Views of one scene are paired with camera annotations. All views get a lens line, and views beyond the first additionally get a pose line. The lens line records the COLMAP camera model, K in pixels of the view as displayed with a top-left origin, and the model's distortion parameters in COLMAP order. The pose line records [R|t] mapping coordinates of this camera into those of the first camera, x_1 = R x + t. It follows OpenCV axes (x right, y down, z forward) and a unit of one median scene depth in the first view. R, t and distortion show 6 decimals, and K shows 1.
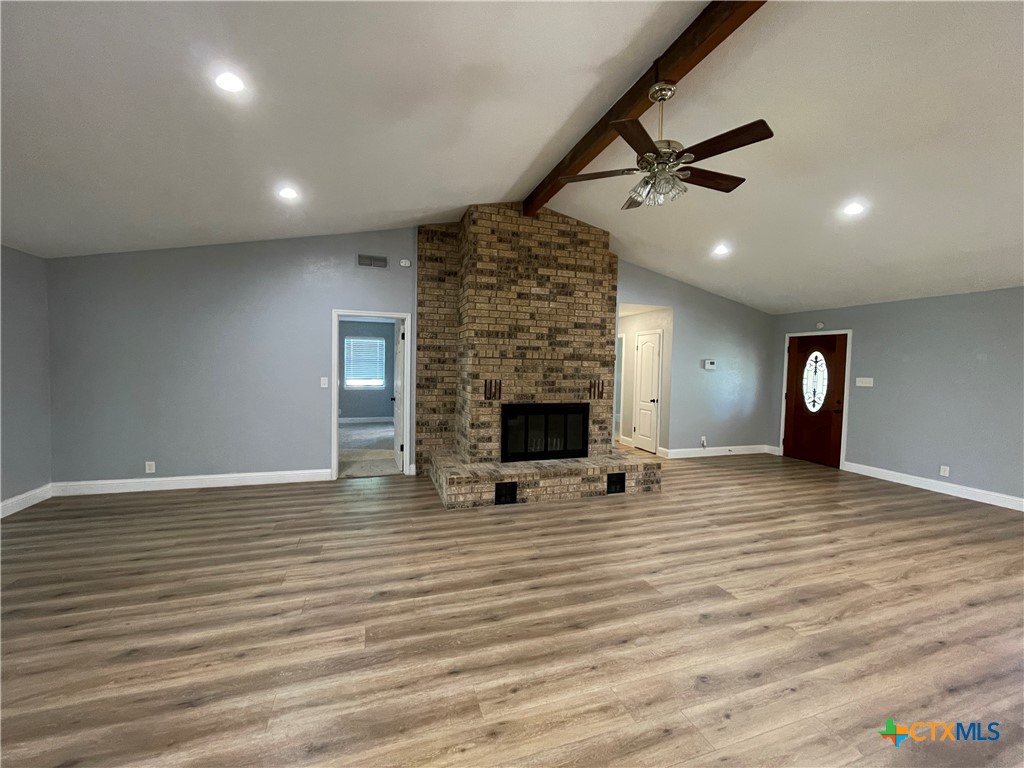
lens RADIAL K [[413.6, 0, 512.0], [0, 413.6, 384.0], [0, 0, 1]] dist [-0.002559, -0.000758]
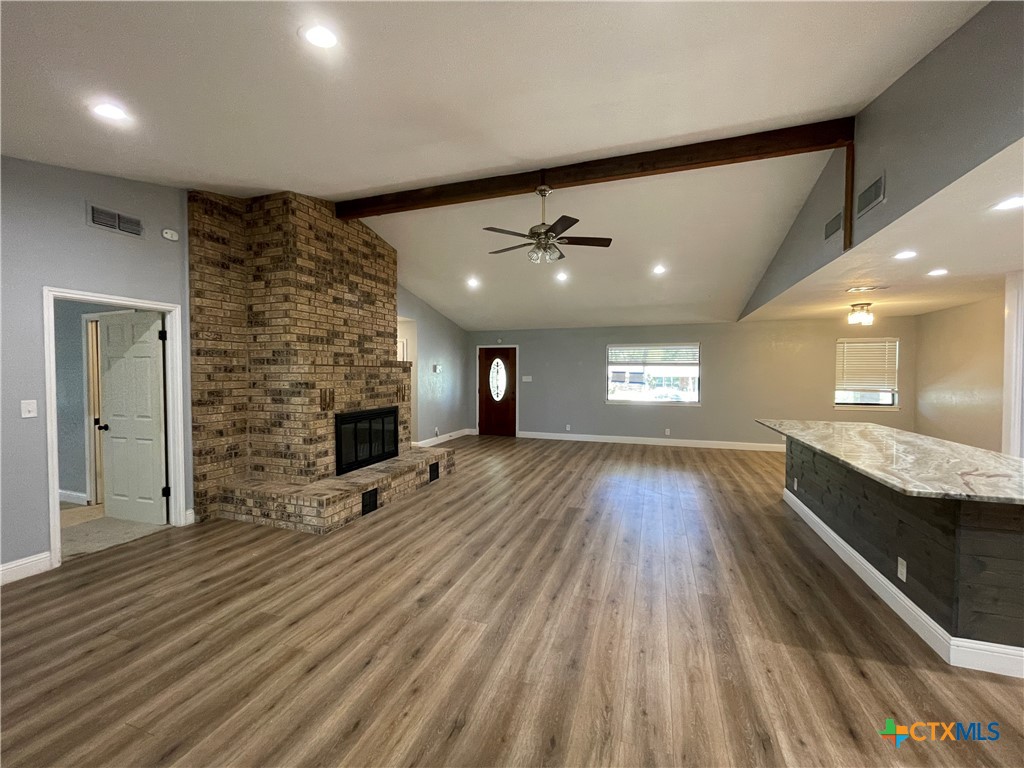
lens RADIAL K [[413.6, 0, 512.0], [0, 413.6, 384.0], [0, 0, 1]] dist [-0.002559, -0.000758]
pose [[0.613885, -0.042312, 0.788261, -0.495865], [0.047194, 0.998744, 0.016856, -0.016309], [-0.787984, 0.026854, 0.615110, 0.094856]]
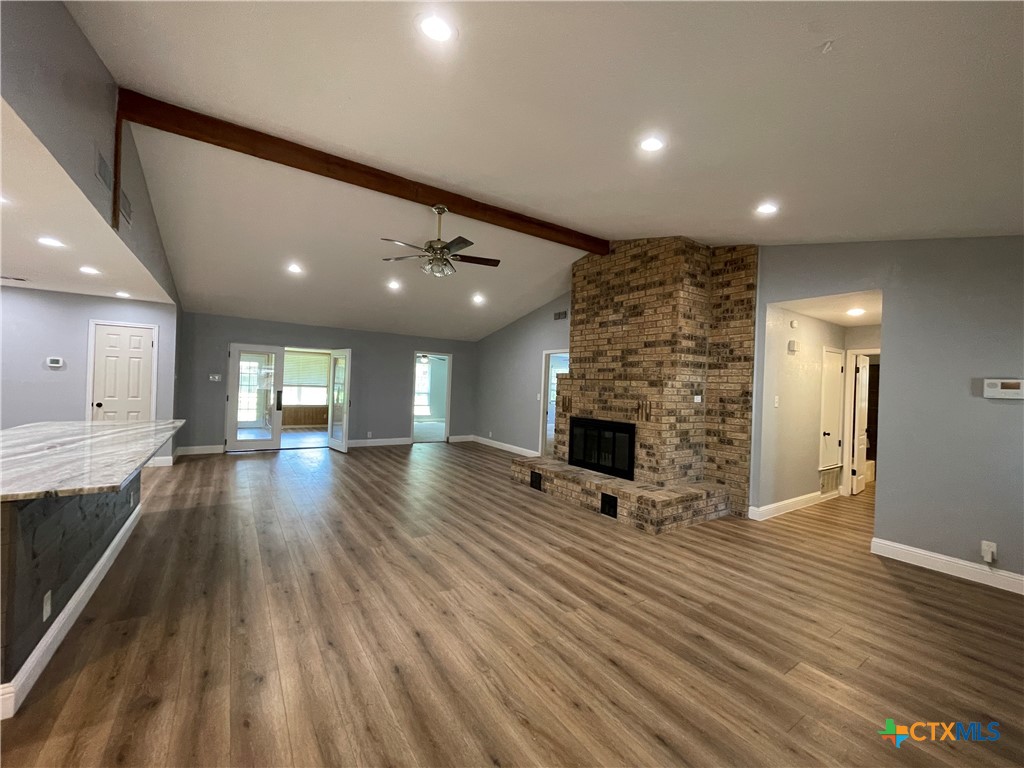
lens RADIAL K [[413.6, 0, 512.0], [0, 413.6, 384.0], [0, 0, 1]] dist [-0.002559, -0.000758]
pose [[0.267443, -0.010586, -0.963516, 1.062857], [-0.073563, 0.996797, -0.031370, 0.004140], [0.960762, 0.079269, 0.265808, 0.475518]]
